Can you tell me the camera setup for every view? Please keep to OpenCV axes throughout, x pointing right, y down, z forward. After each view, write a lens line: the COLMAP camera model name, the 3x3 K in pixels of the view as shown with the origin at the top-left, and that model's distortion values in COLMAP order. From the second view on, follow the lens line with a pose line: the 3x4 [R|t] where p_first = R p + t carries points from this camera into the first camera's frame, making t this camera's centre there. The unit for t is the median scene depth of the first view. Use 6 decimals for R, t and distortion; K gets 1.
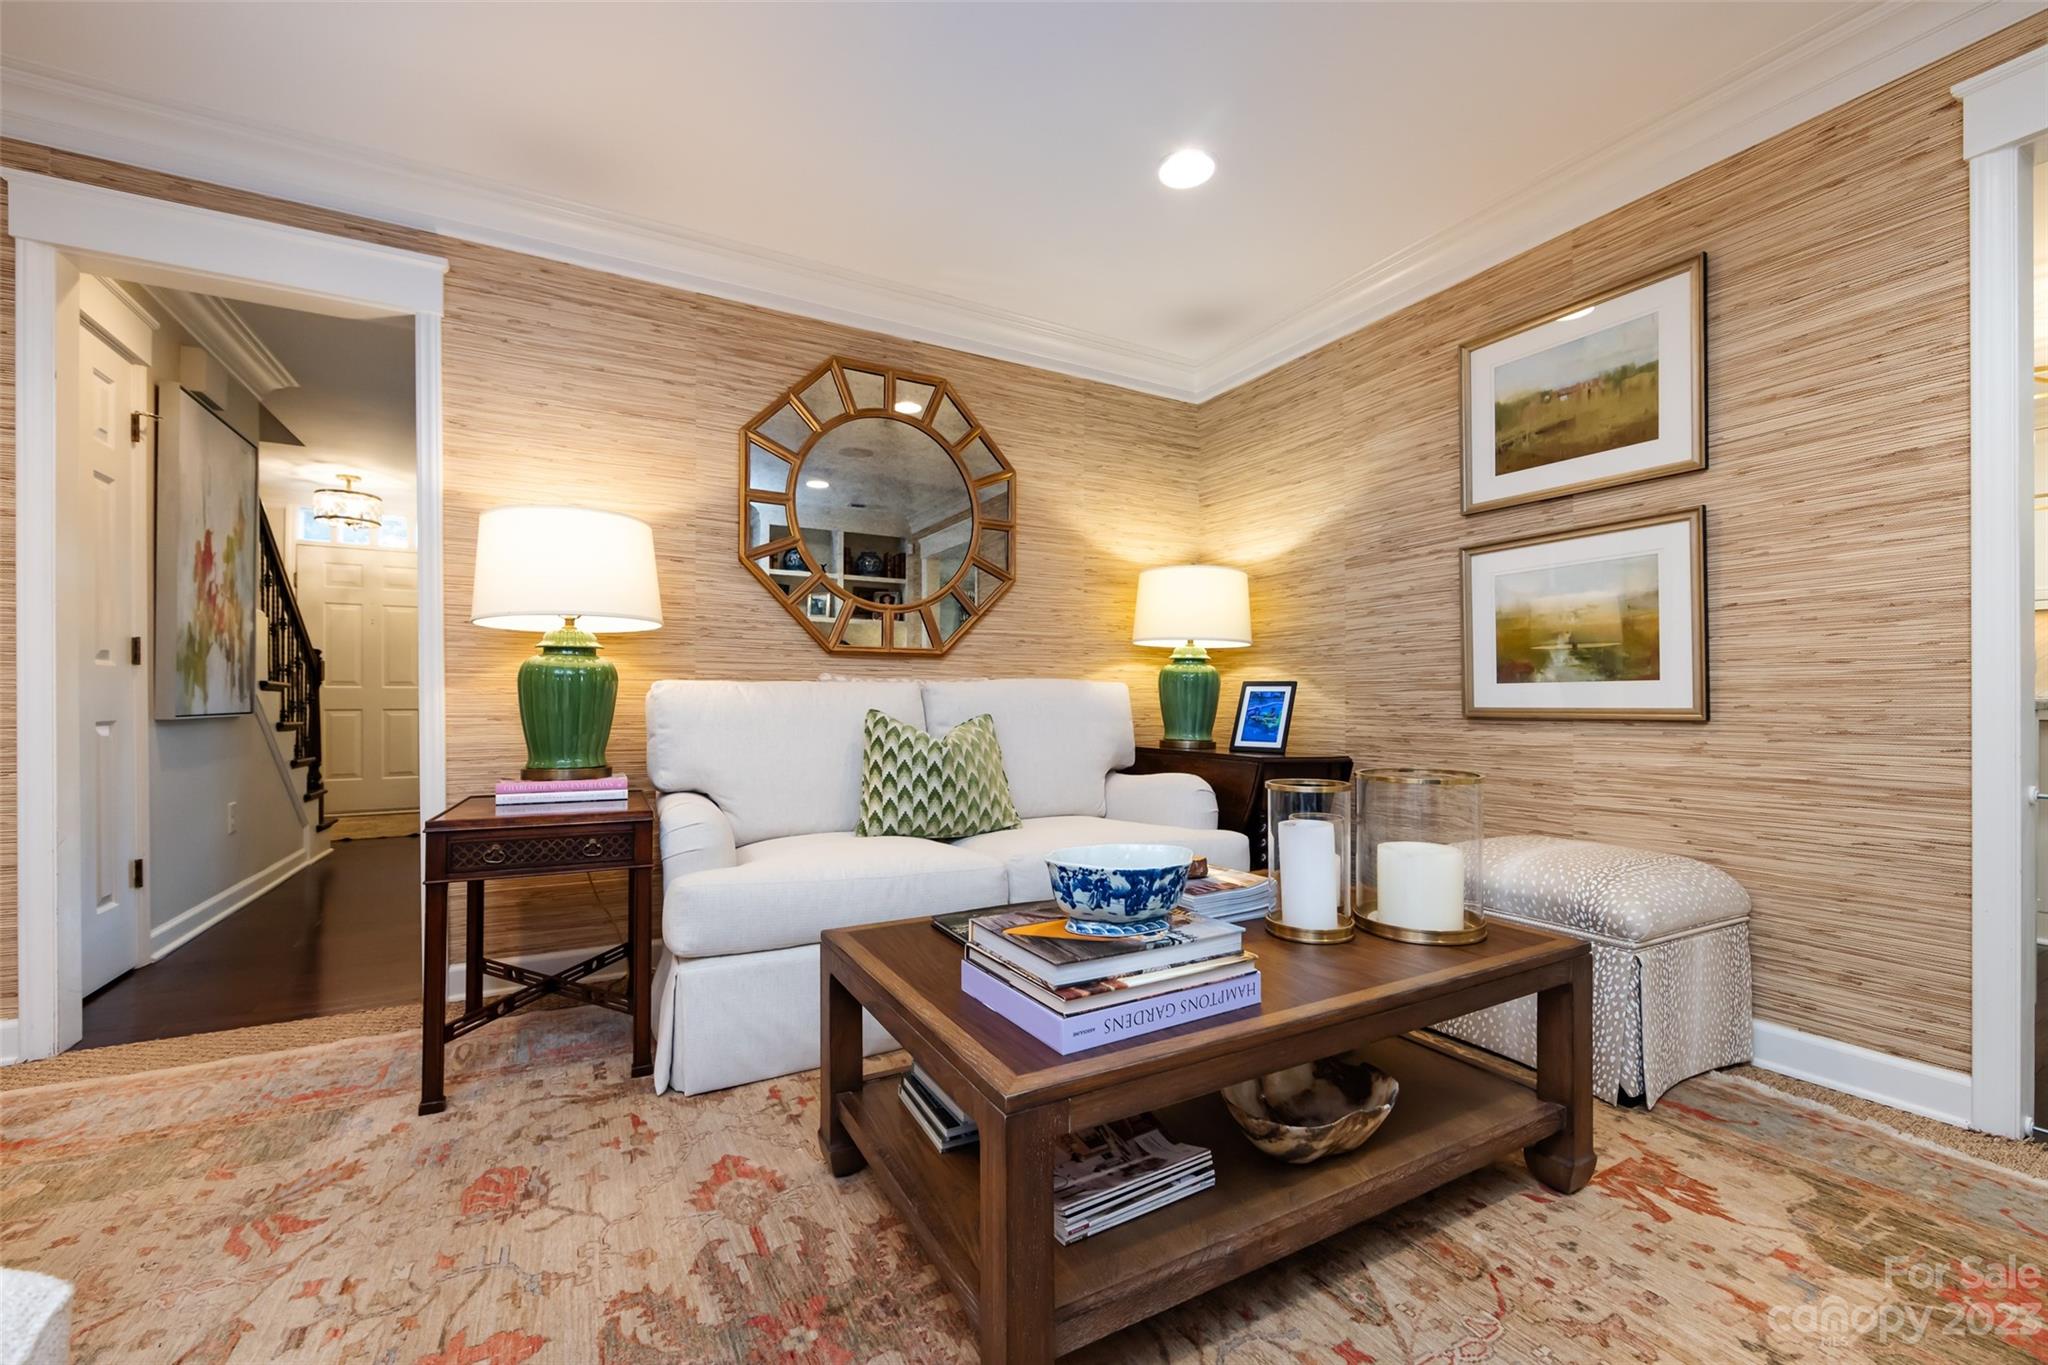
lens RADIAL K [[807.6, 0, 990.2], [0, 807.6, 702.7], [0, 0, 1]] dist [-0.001957, 0.000481]
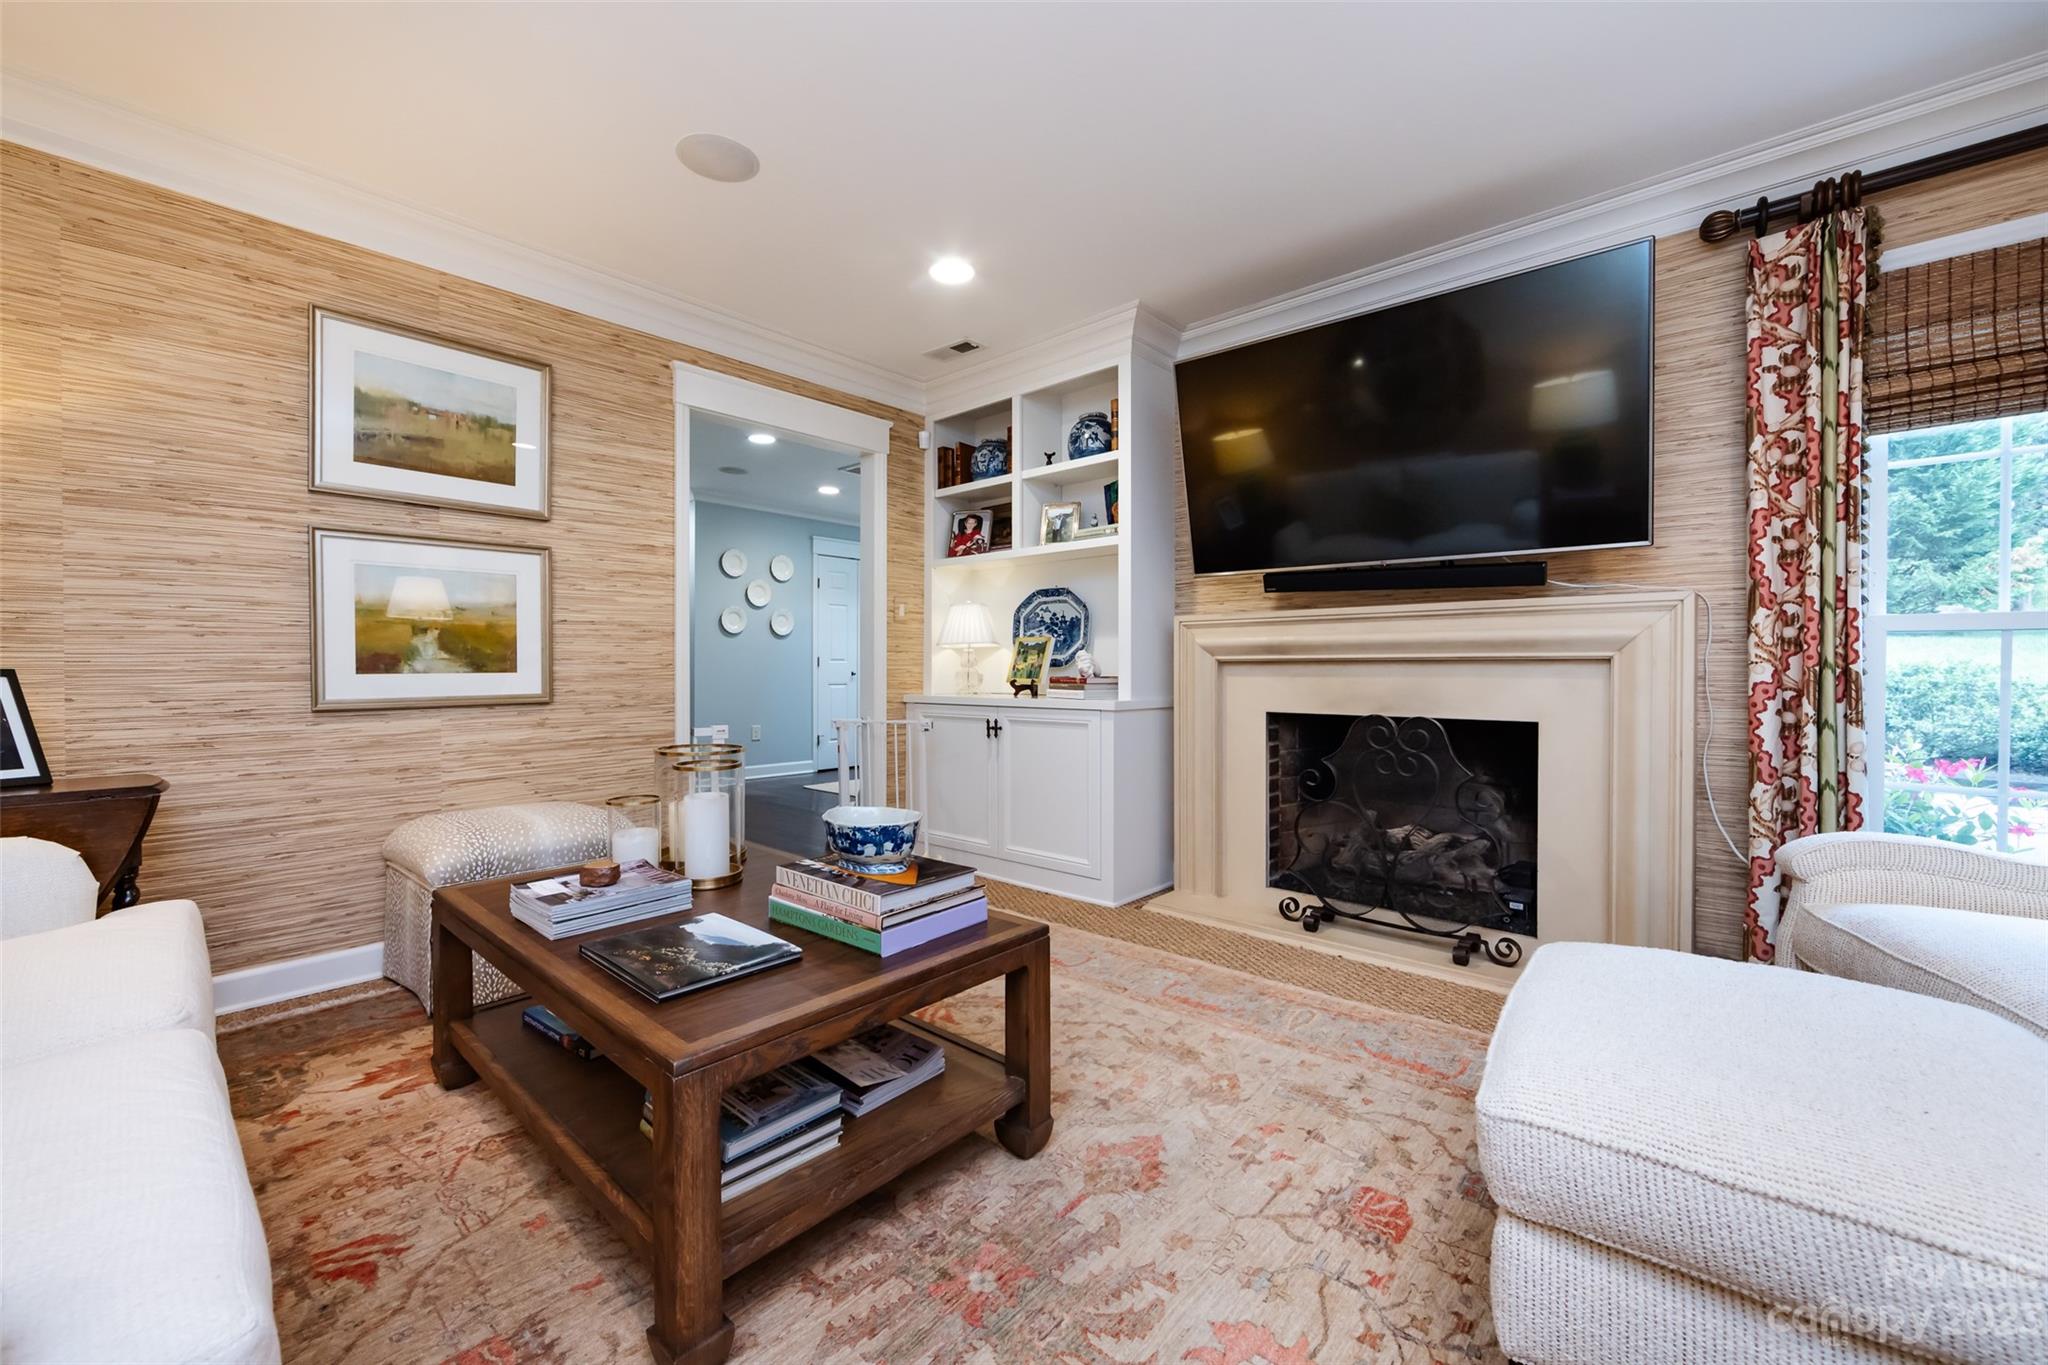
lens RADIAL K [[807.6, 0, 1020.7], [0, 807.6, 678.7], [0, 0, 1]] dist [-0.001957, 0.000481]
pose [[-0.339366, -0.011341, 0.940586, -0.588997], [0.009003, 0.999842, 0.015304, -0.027154], [-0.940611, 0.013662, -0.339210, 0.599970]]
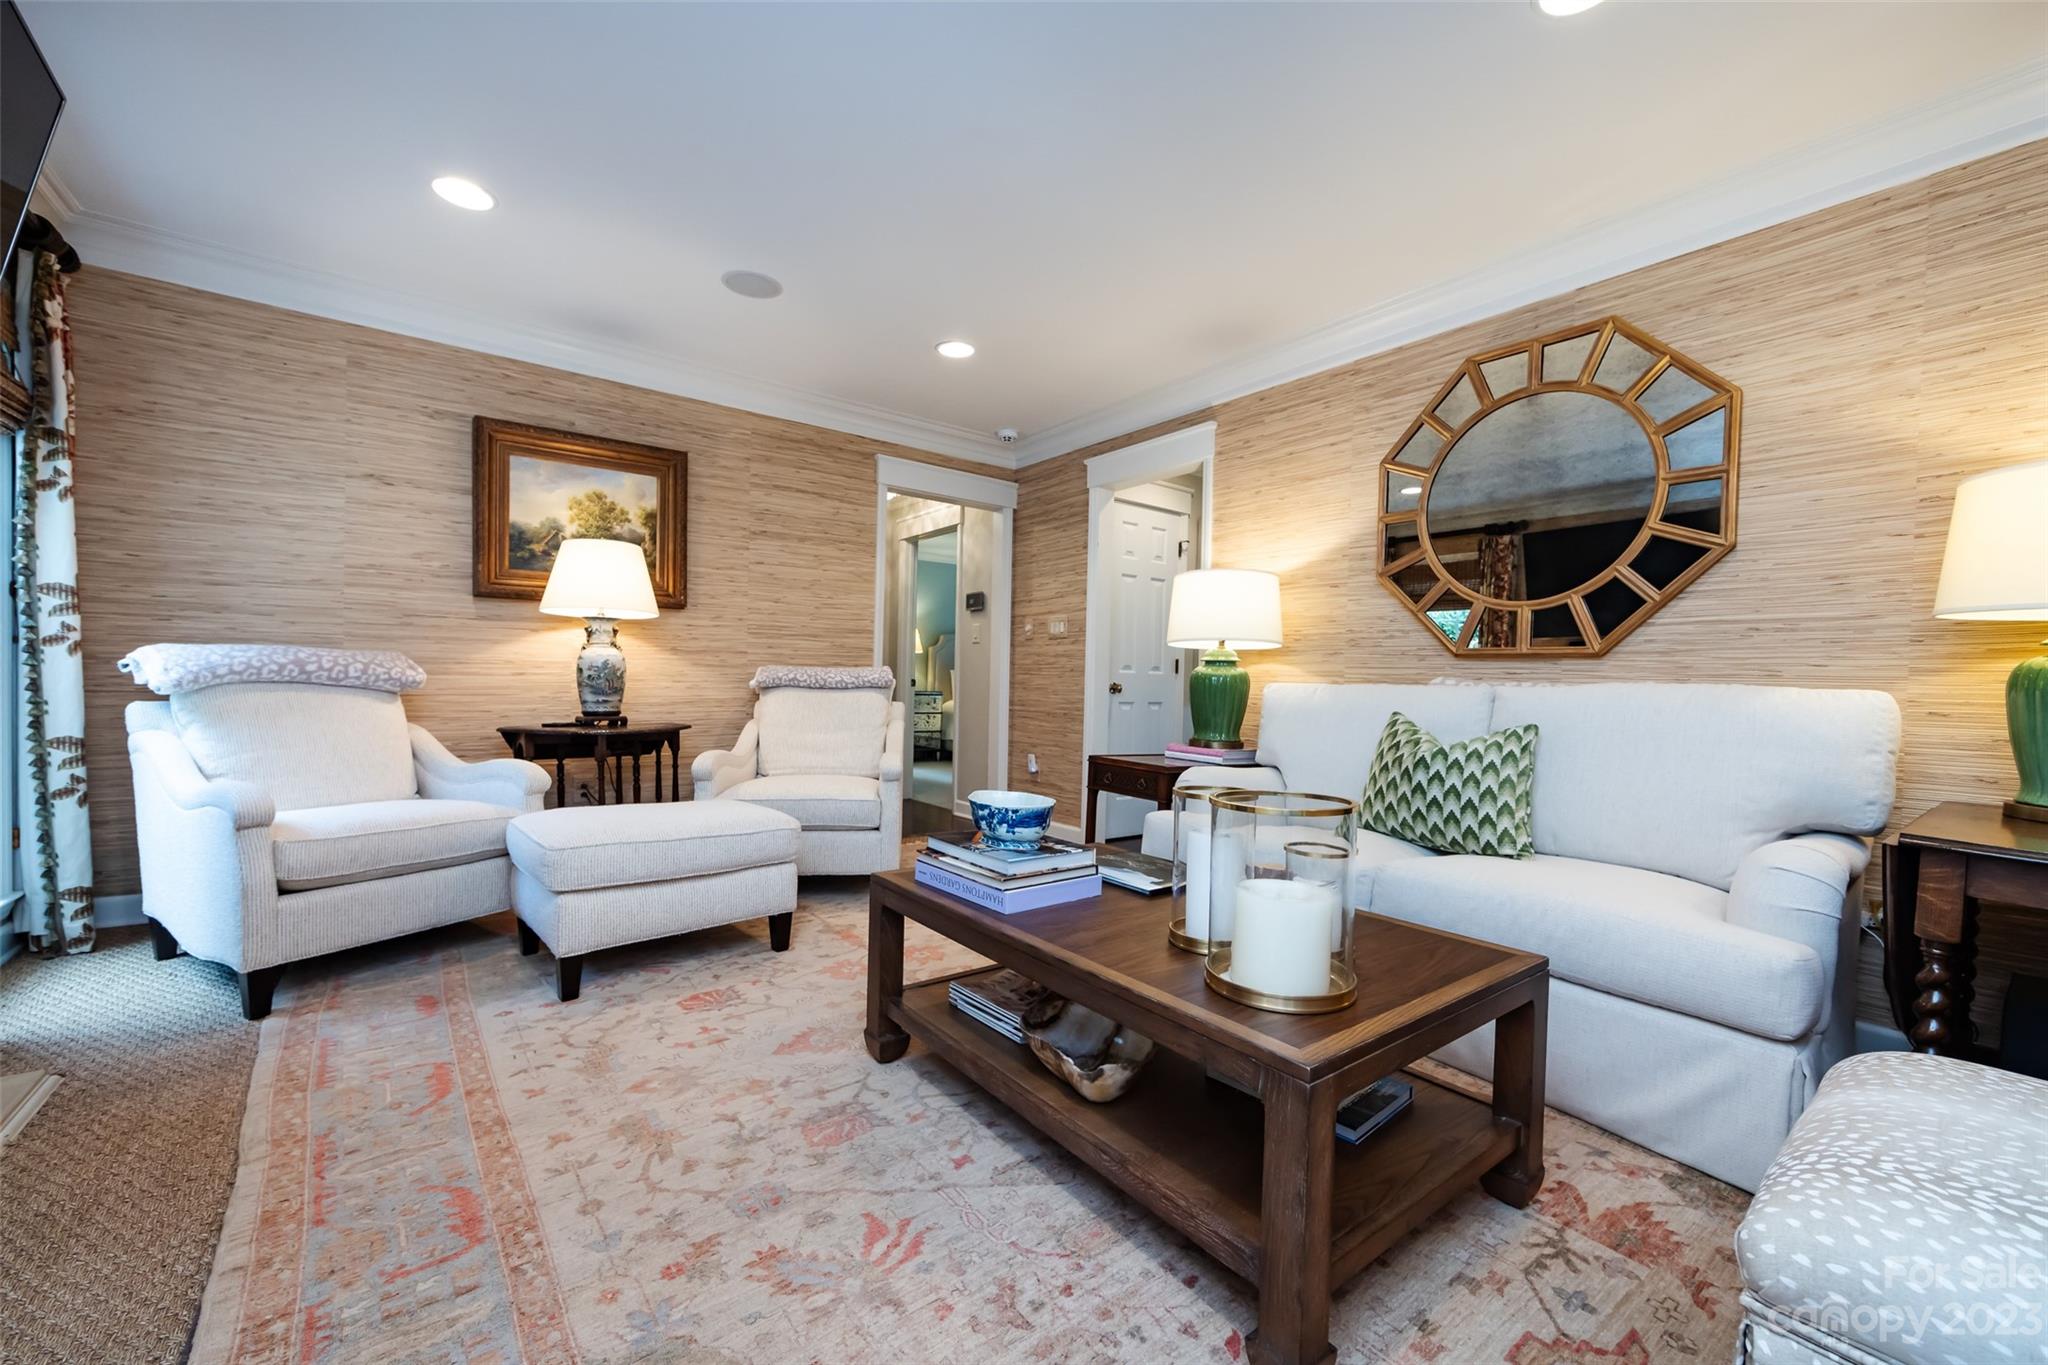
lens RADIAL K [[807.6, 0, 1056.1], [0, 807.6, 696.1], [0, 0, 1]] dist [-0.001957, 0.000481]
pose [[0.189525, 0.018396, -0.981704, 0.812740], [-0.033303, 0.999370, 0.012298, -0.009993], [0.981311, 0.030363, 0.190018, 0.384163]]
